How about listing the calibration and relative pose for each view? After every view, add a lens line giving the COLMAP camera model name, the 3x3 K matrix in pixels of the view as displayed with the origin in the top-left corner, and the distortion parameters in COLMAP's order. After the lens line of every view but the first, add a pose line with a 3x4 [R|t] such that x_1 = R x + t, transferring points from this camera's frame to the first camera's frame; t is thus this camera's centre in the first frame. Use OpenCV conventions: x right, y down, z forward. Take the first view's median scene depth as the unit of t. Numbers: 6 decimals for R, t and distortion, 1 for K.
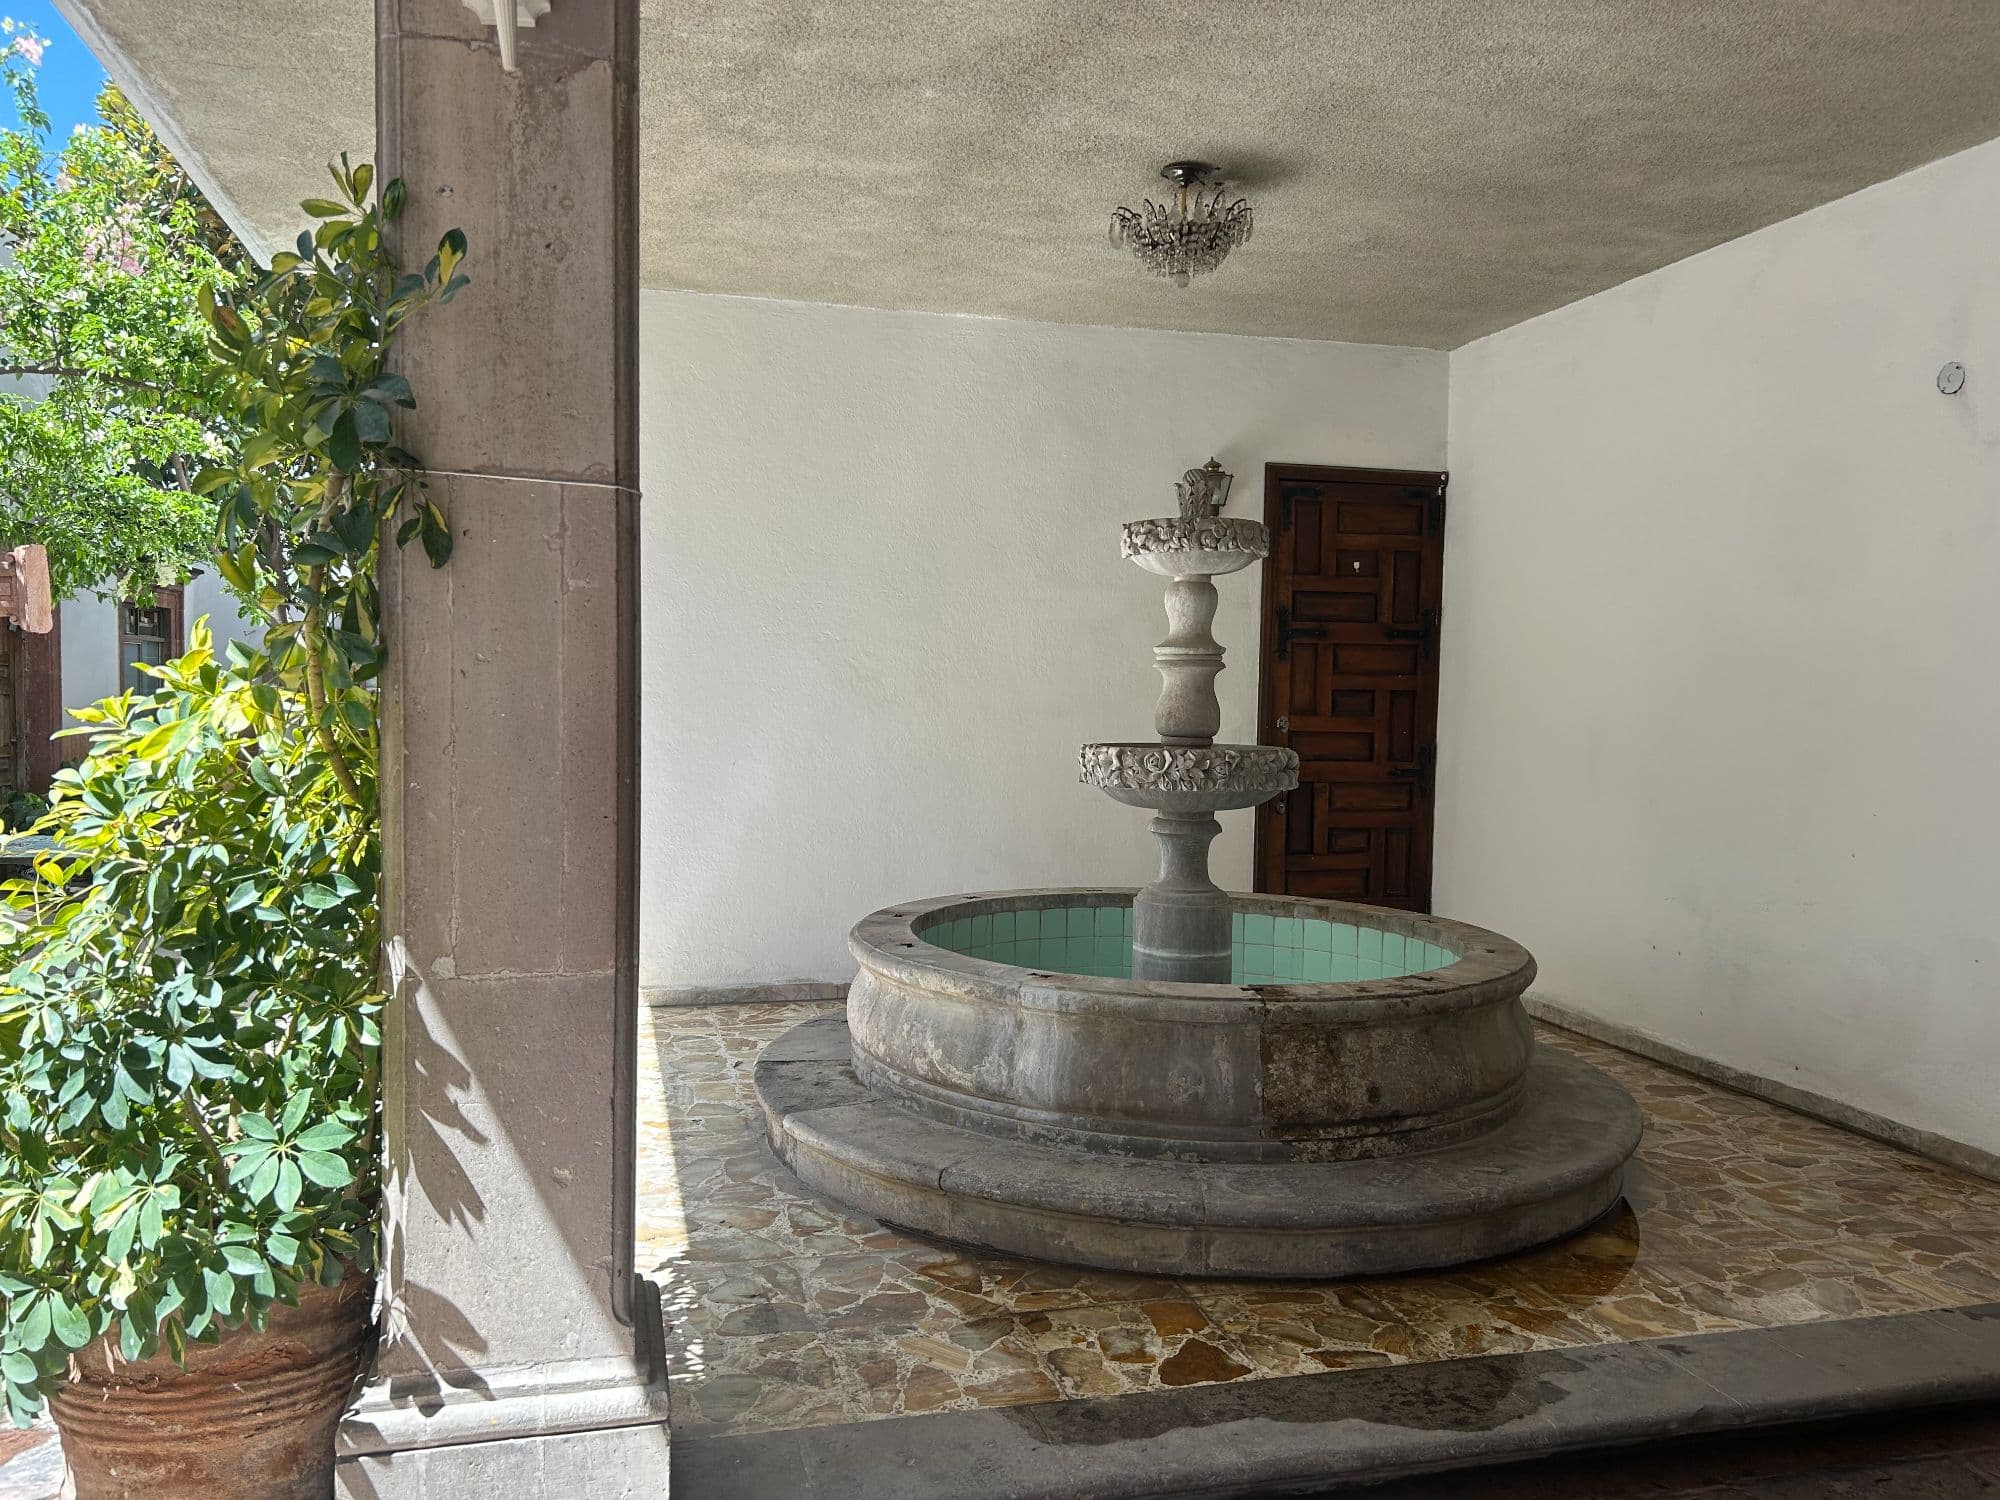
lens RADIAL K [[1519.2, 0, 978.9], [0, 1519.2, 772.8], [0, 0, 1]] dist [0.031925, -0.032875]
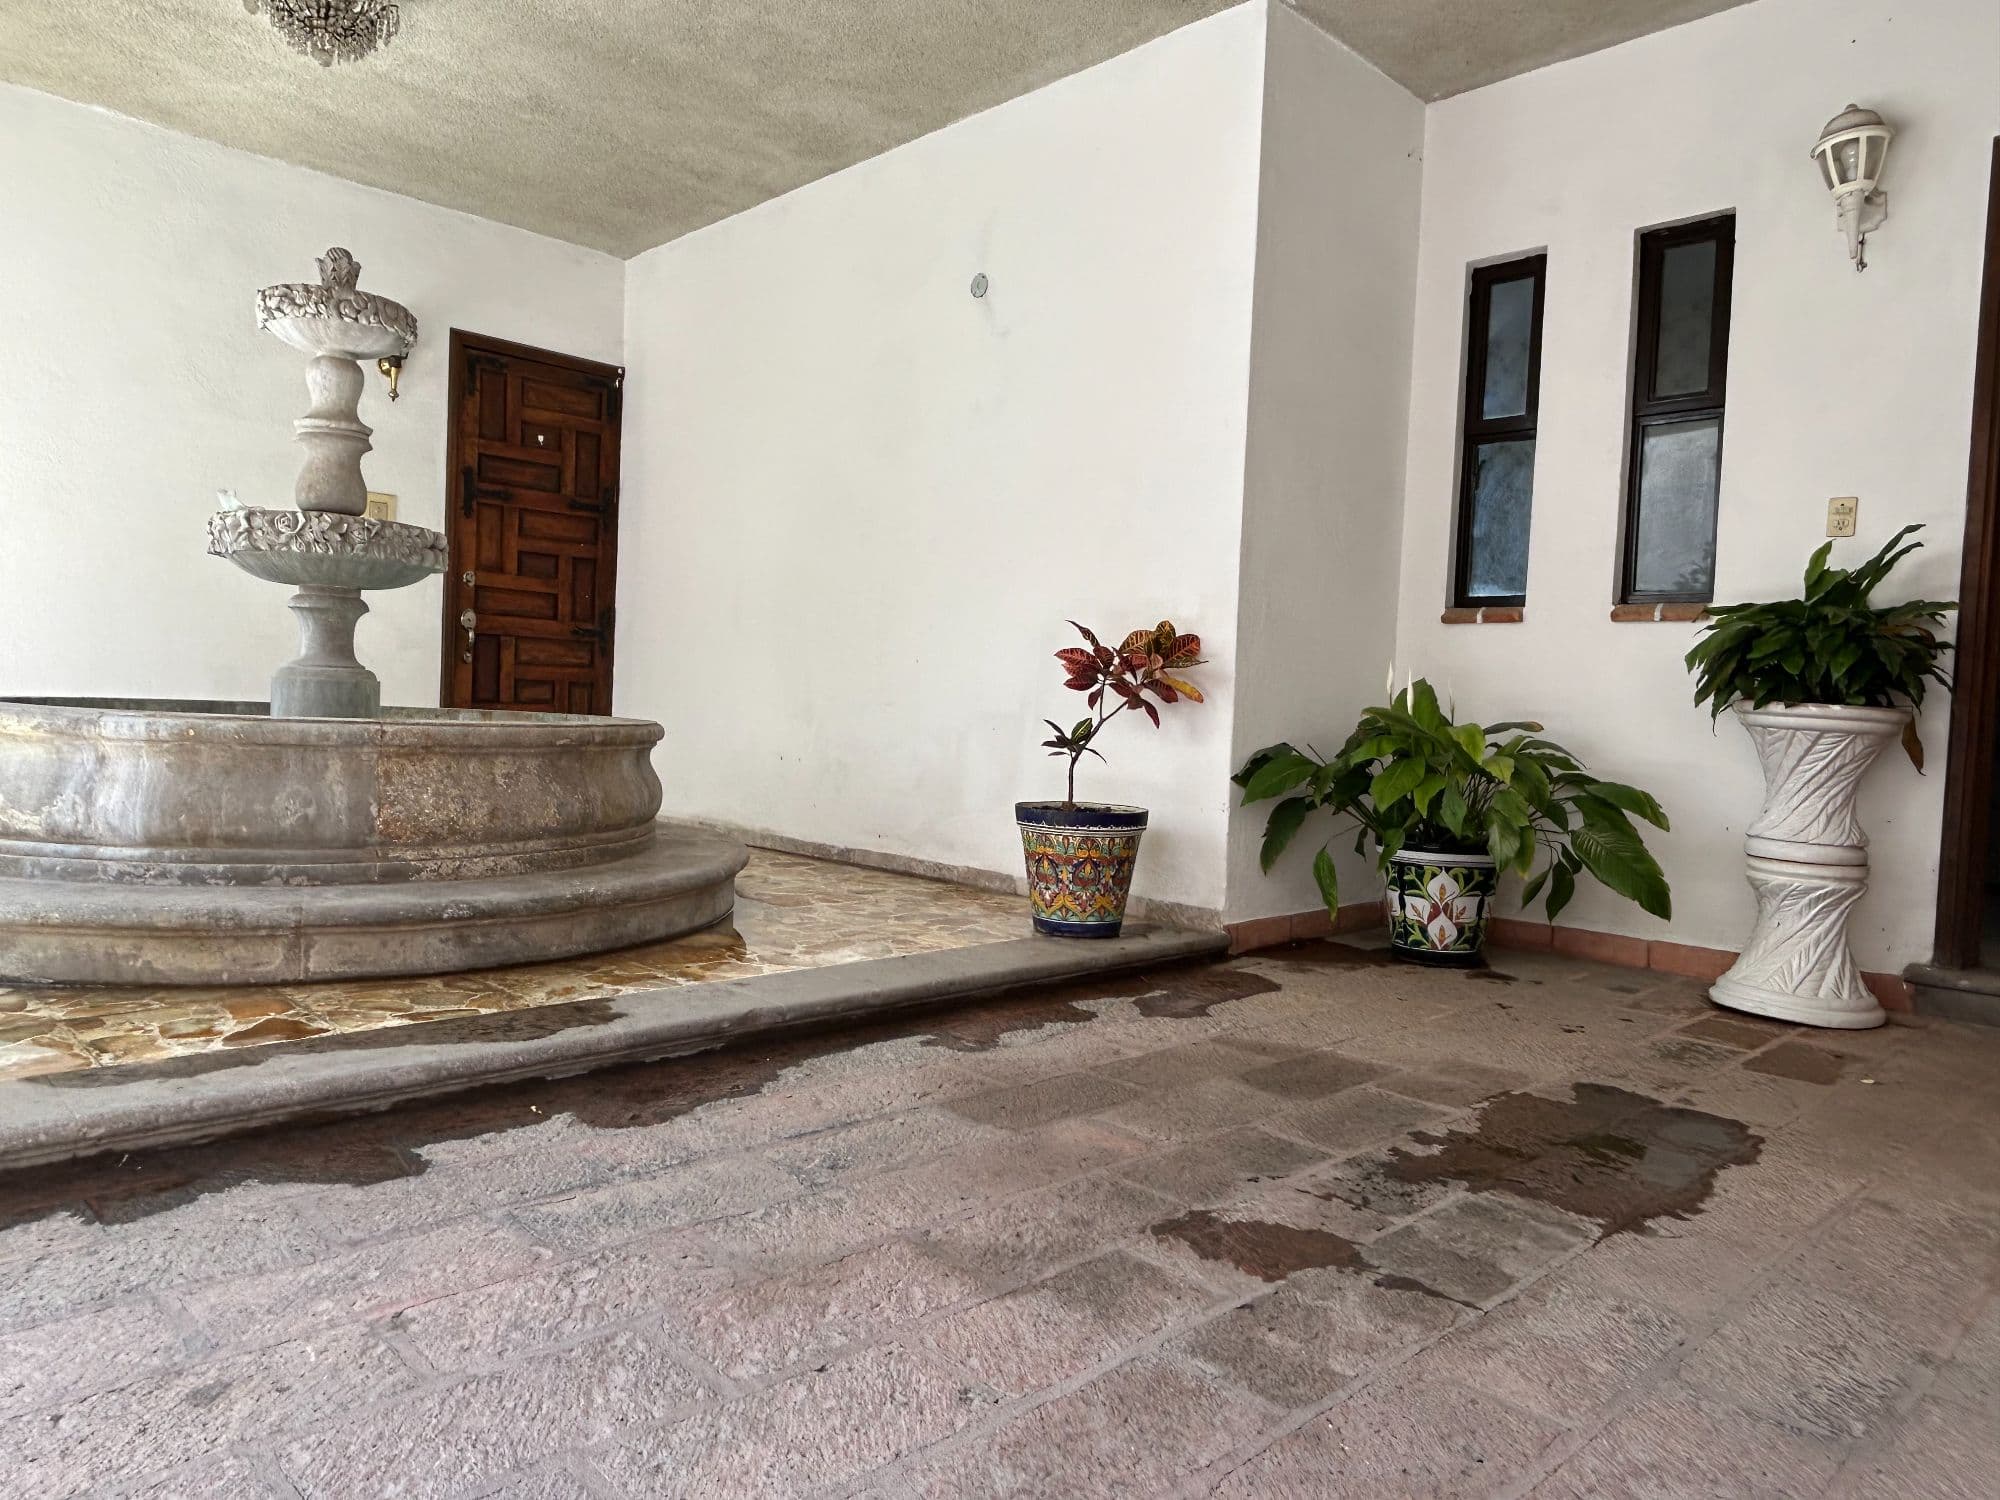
lens RADIAL K [[1314.1, 0, 1000.0], [0, 1314.1, 750.0], [0, 0, 1]] dist [-0.008377, 0.001369]
pose [[0.859696, 0.003032, 0.510797, 0.080003], [-0.003172, 0.999995, -0.000596, 0.140878], [-0.510796, -0.001108, 0.859701, 0.027140]]
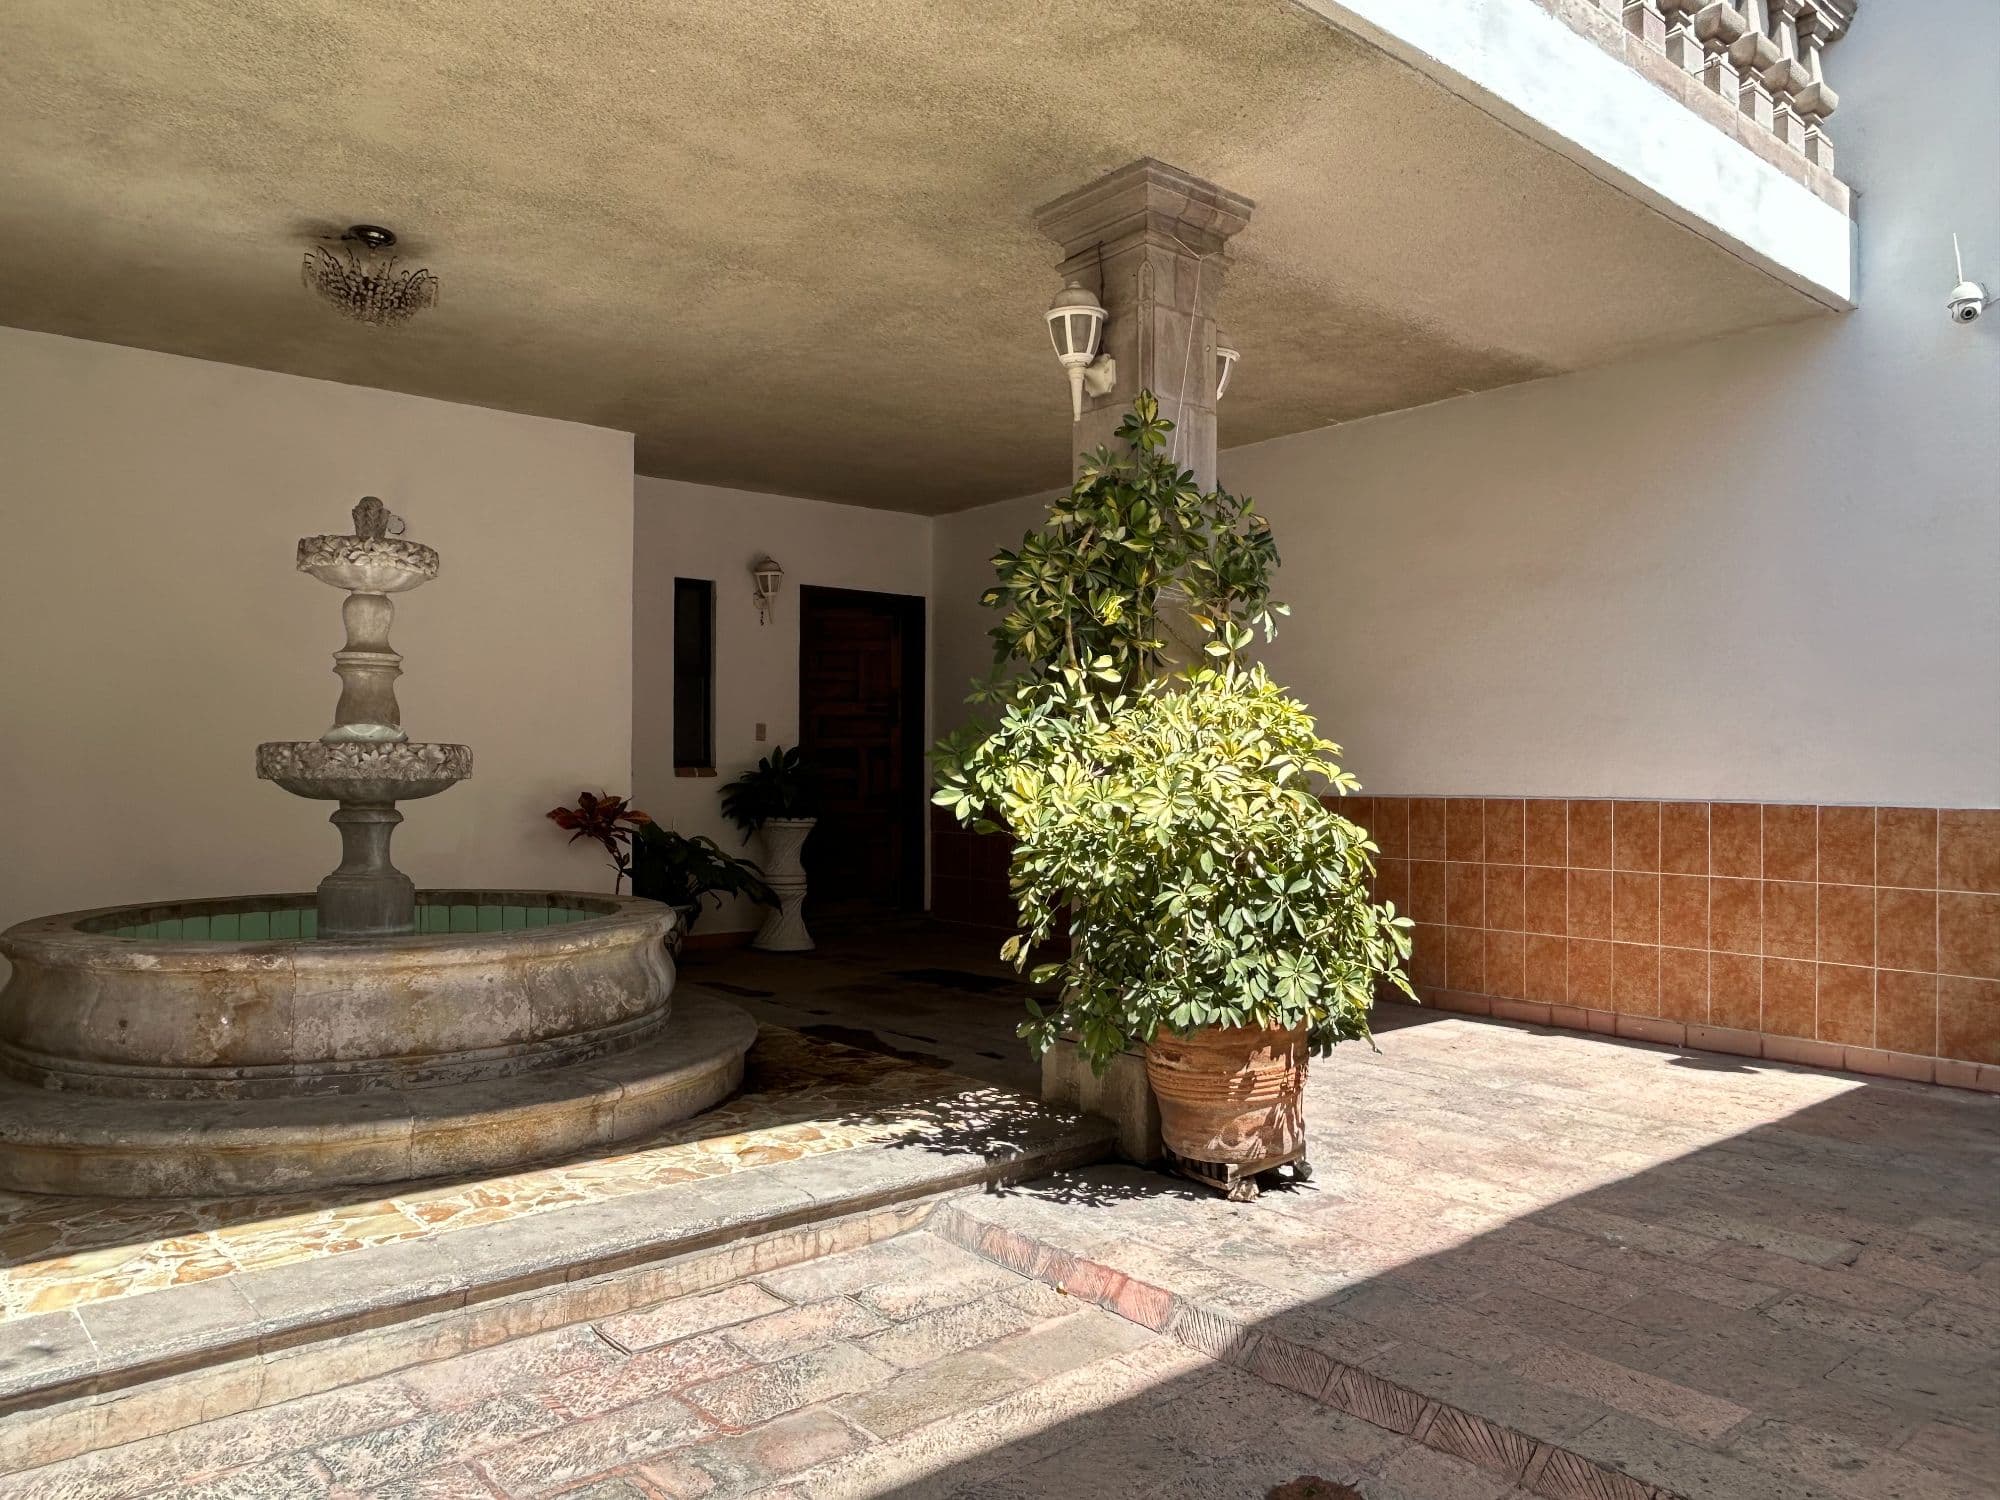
lens RADIAL K [[1401.2, 0, 1000.0], [0, 1401.2, 750.0], [0, 0, 1]] dist [-0.002057, 0.000969]
pose [[-0.445150, -0.000620, 0.895456, -1.039046], [0.037642, 0.999103, 0.019405, -0.015957], [-0.894665, 0.042345, -0.444727, 1.100119]]
